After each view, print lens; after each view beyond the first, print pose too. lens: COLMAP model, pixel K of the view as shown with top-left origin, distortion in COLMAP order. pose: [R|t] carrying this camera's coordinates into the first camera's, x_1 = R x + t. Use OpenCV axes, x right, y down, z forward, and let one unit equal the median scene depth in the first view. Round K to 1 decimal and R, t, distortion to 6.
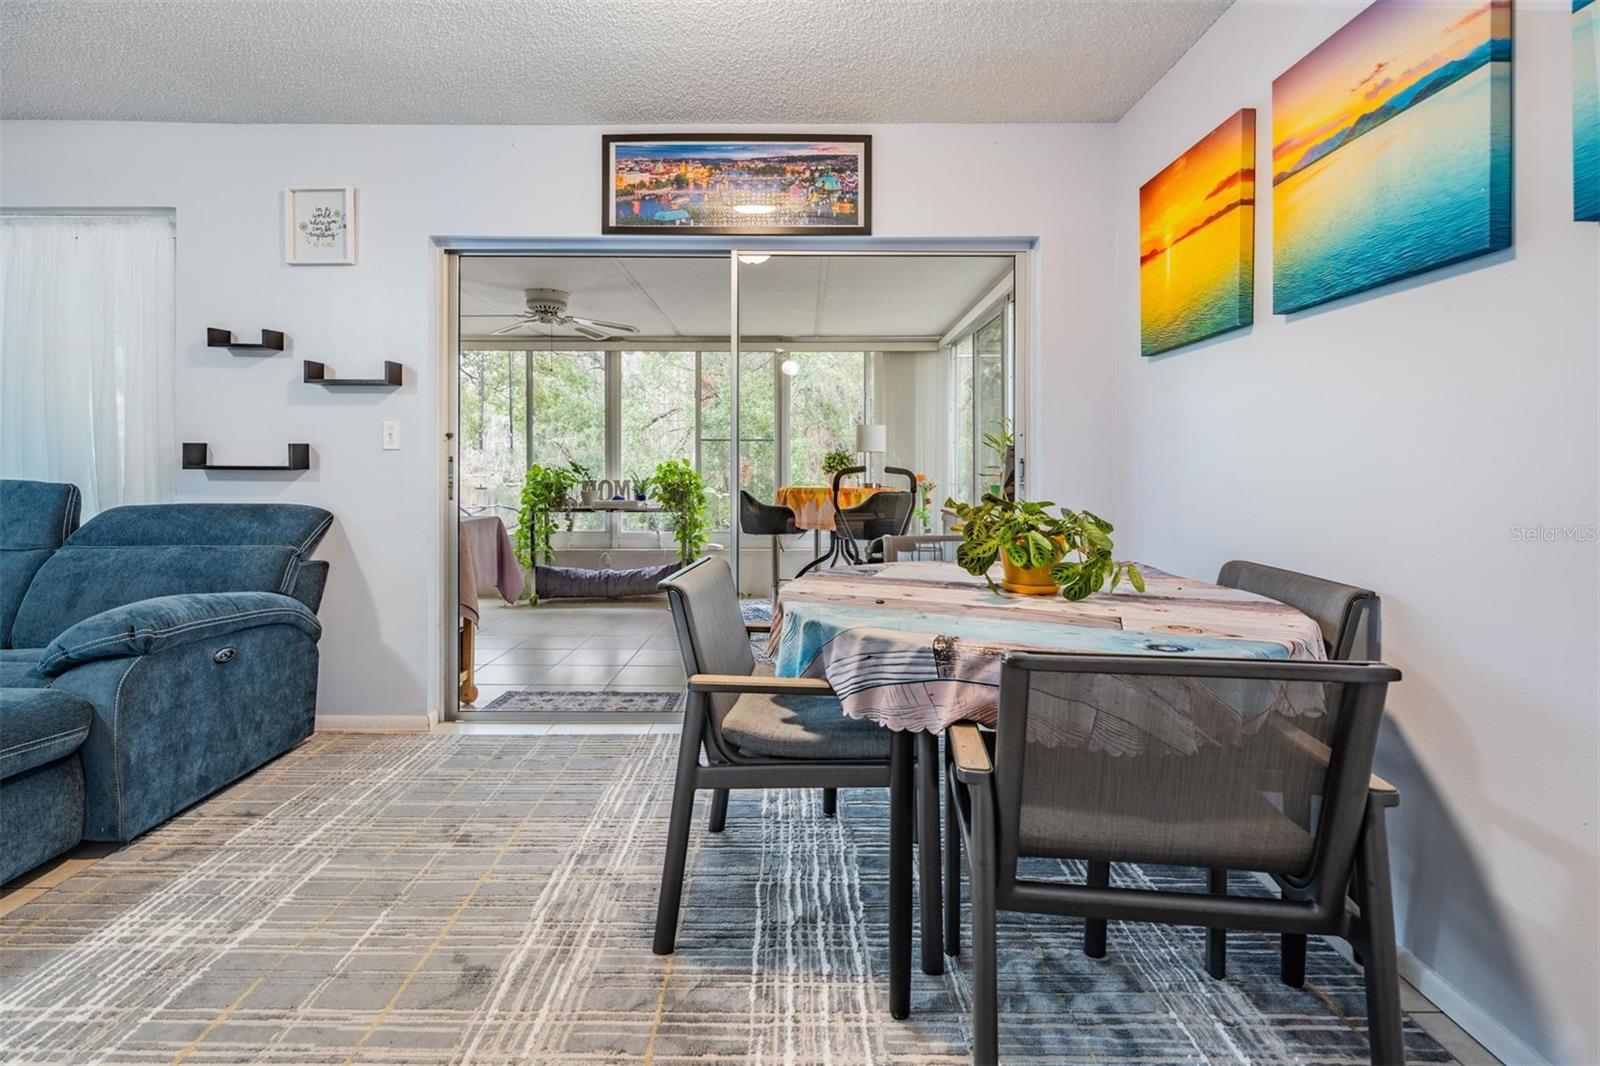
lens RADIAL K [[752.6, 0, 795.4], [0, 752.6, 462.7], [0, 0, 1]] dist [0.001297, -0.000221]
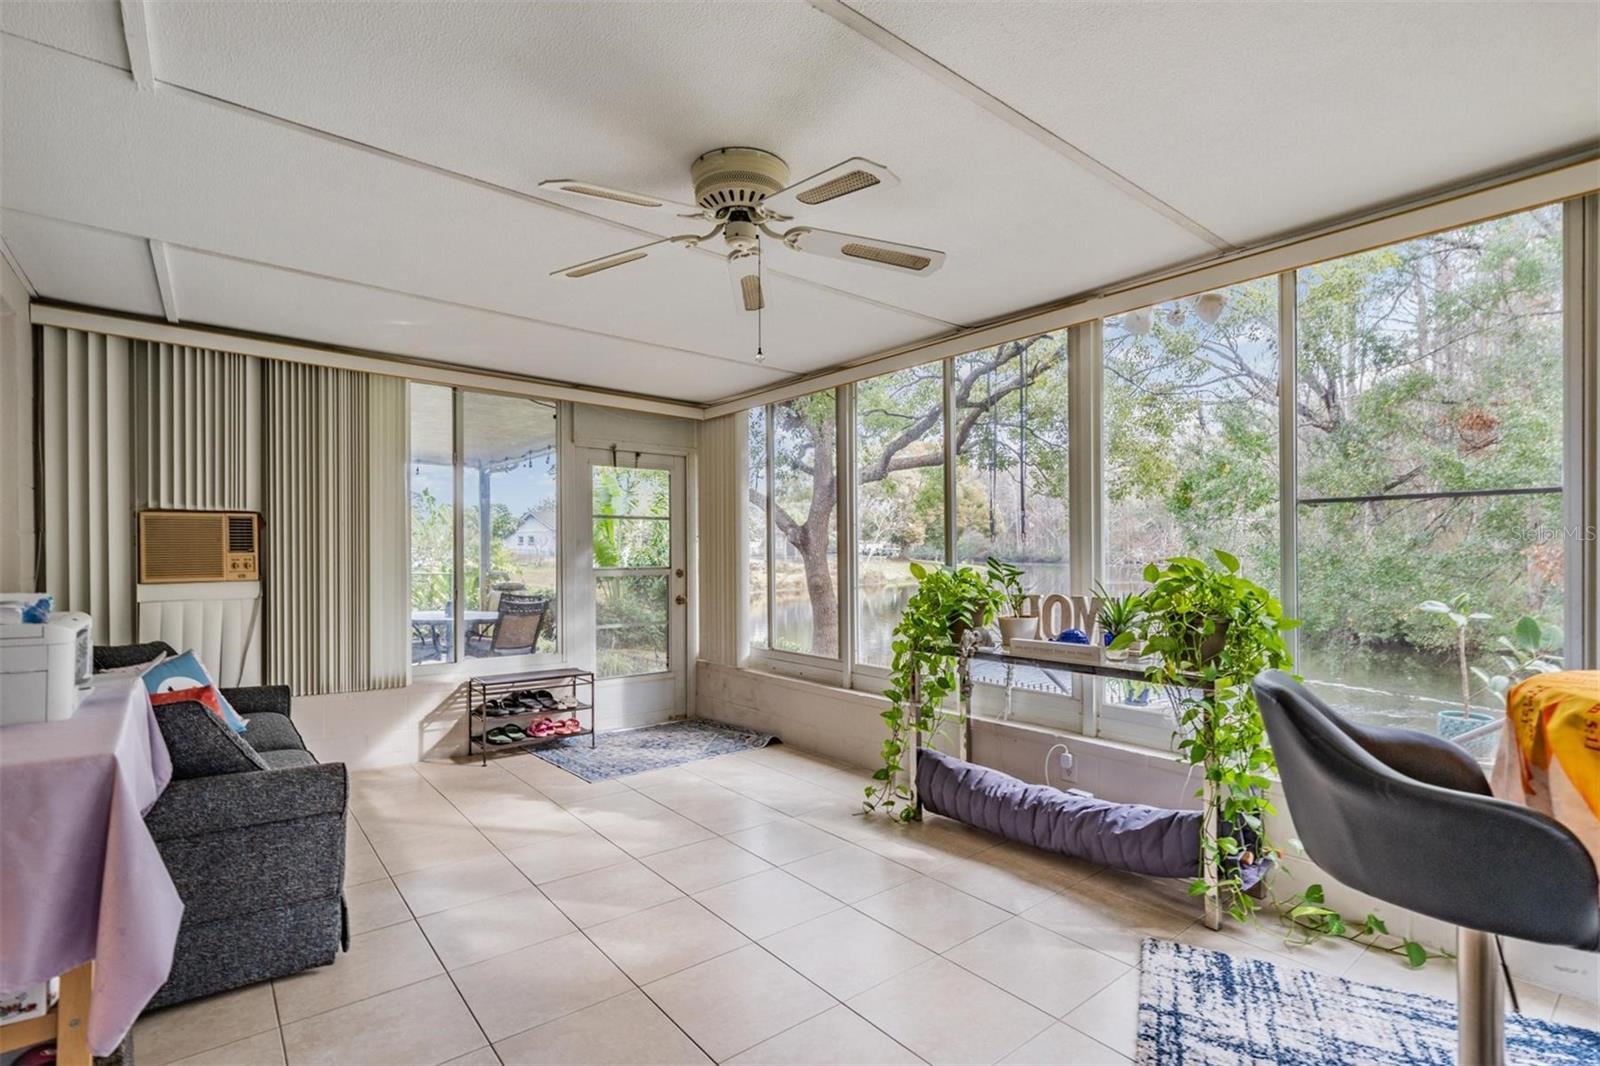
lens RADIAL K [[740.6, 0, 789.5], [0, 740.6, 551.1], [0, 0, 1]] dist [0.001638, 0.000126]
pose [[0.622708, -0.005505, -0.782435, 0.034259], [0.000521, 0.999978, -0.006622, -0.006739], [0.782454, 0.003716, 0.622697, 1.276605]]
